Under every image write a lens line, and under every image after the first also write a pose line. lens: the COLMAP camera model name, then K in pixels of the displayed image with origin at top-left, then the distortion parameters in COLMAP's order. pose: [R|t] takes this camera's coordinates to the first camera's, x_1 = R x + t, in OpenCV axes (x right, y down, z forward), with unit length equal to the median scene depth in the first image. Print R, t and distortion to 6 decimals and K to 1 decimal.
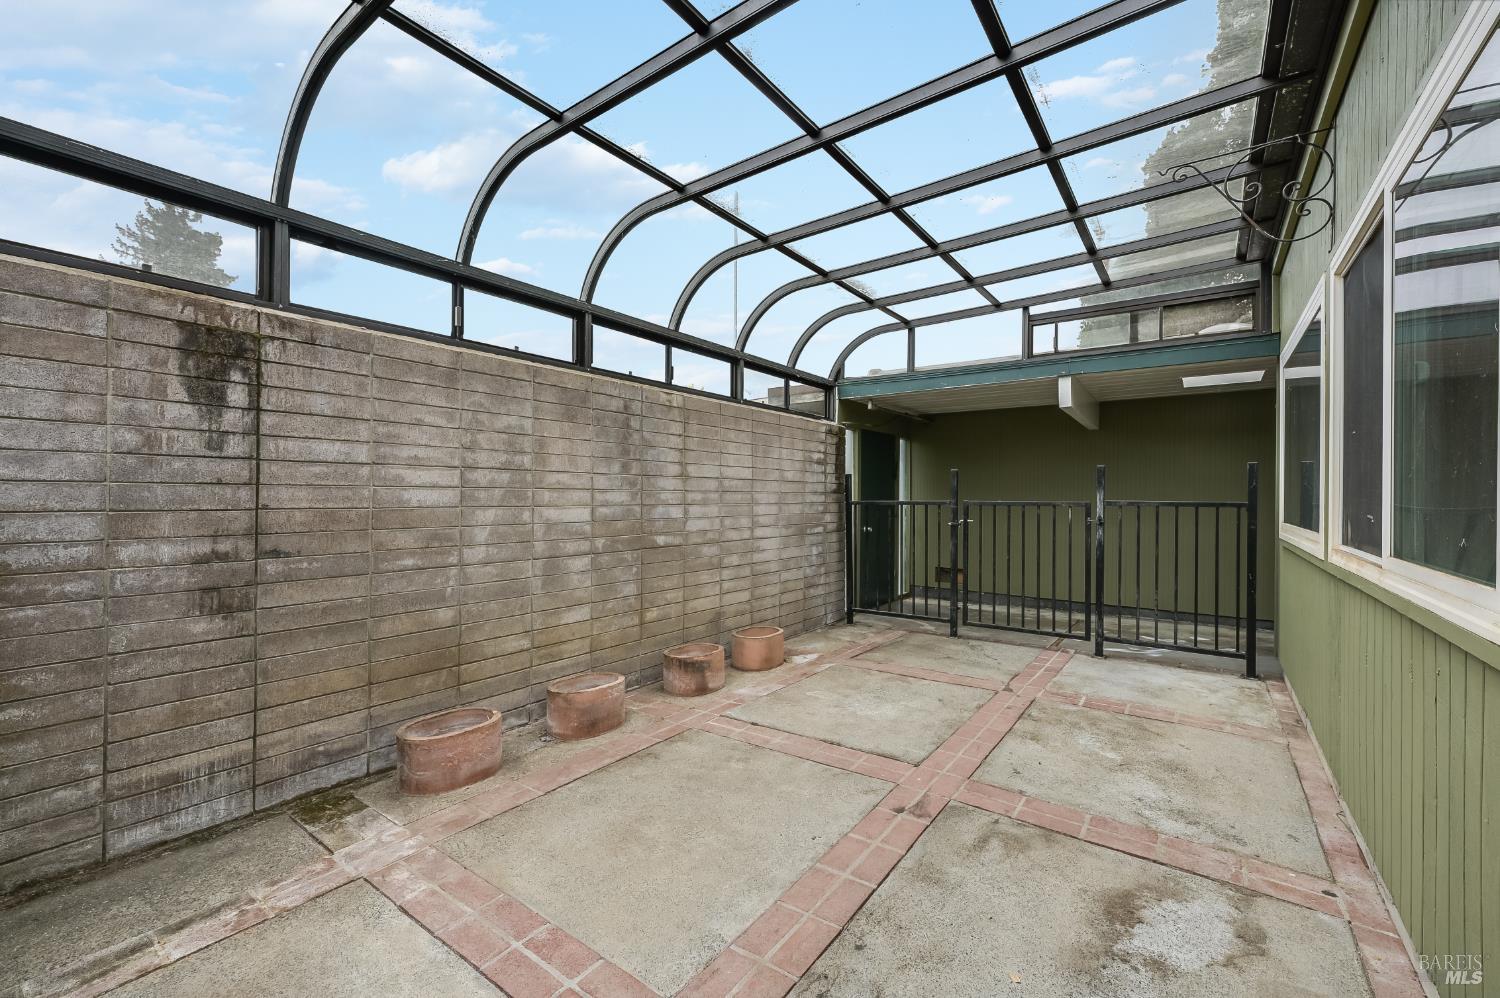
lens RADIAL K [[604.4, 0, 756.7], [0, 604.4, 499.6], [0, 0, 1]] dist [-0.001827, -0.000011]
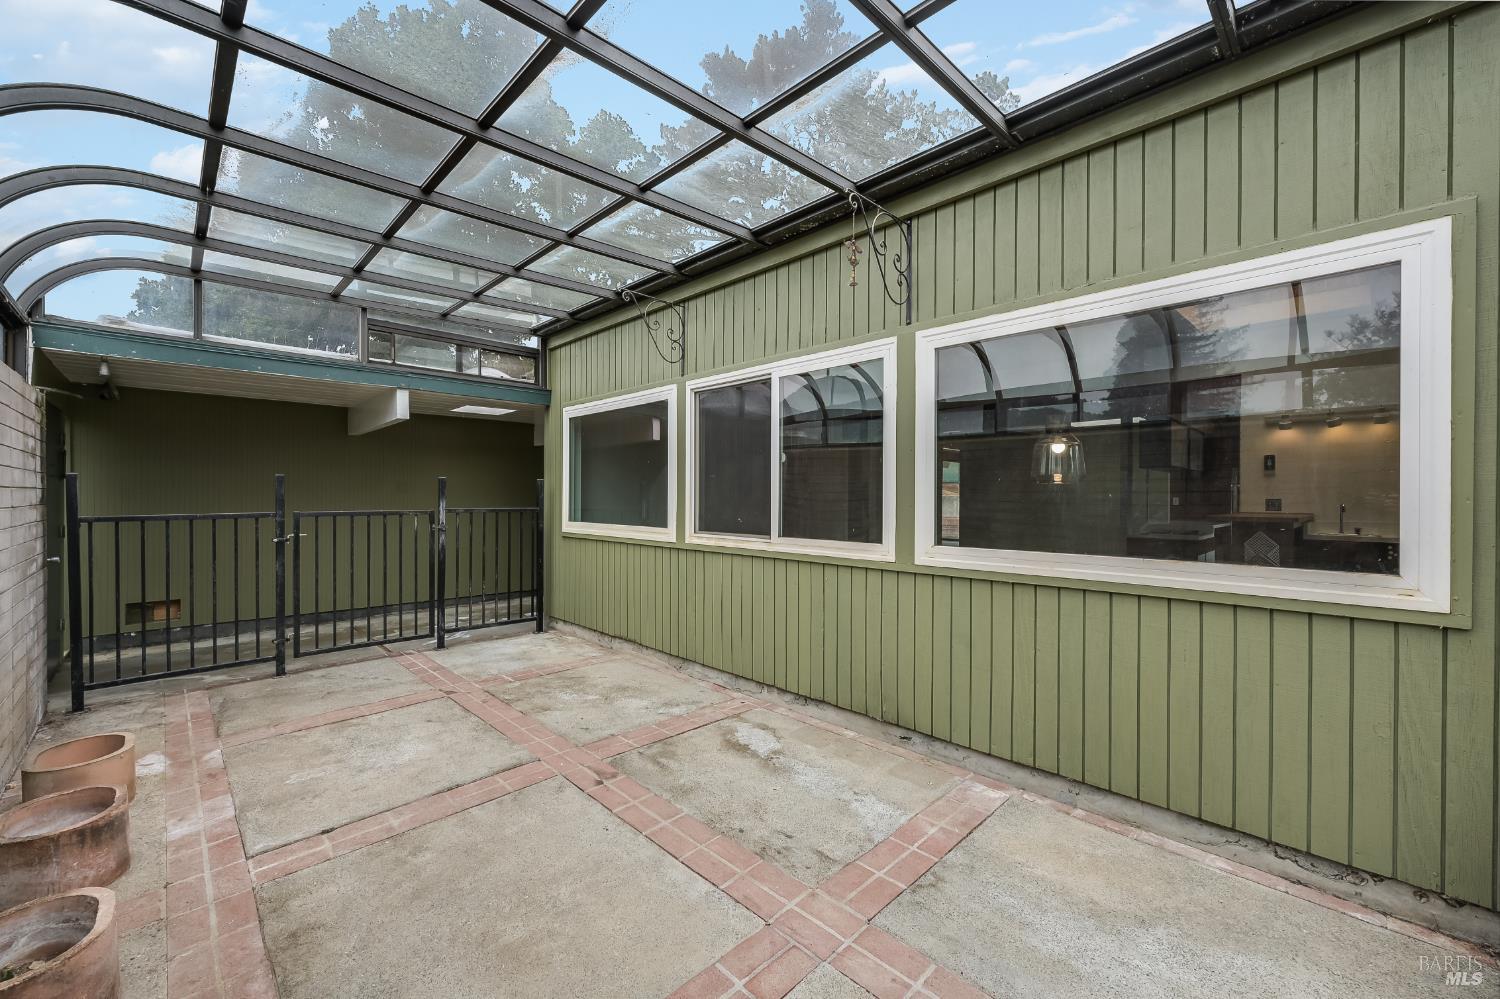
lens RADIAL K [[599.4, 0, 754.4], [0, 599.4, 496.6], [0, 0, 1]] dist [-0.004360, 0.000120]
pose [[0.170076, -0.006988, 0.985406, -0.567789], [0.005283, 0.999967, 0.006180, -0.031920], [-0.985417, 0.004155, 0.170108, 0.331926]]
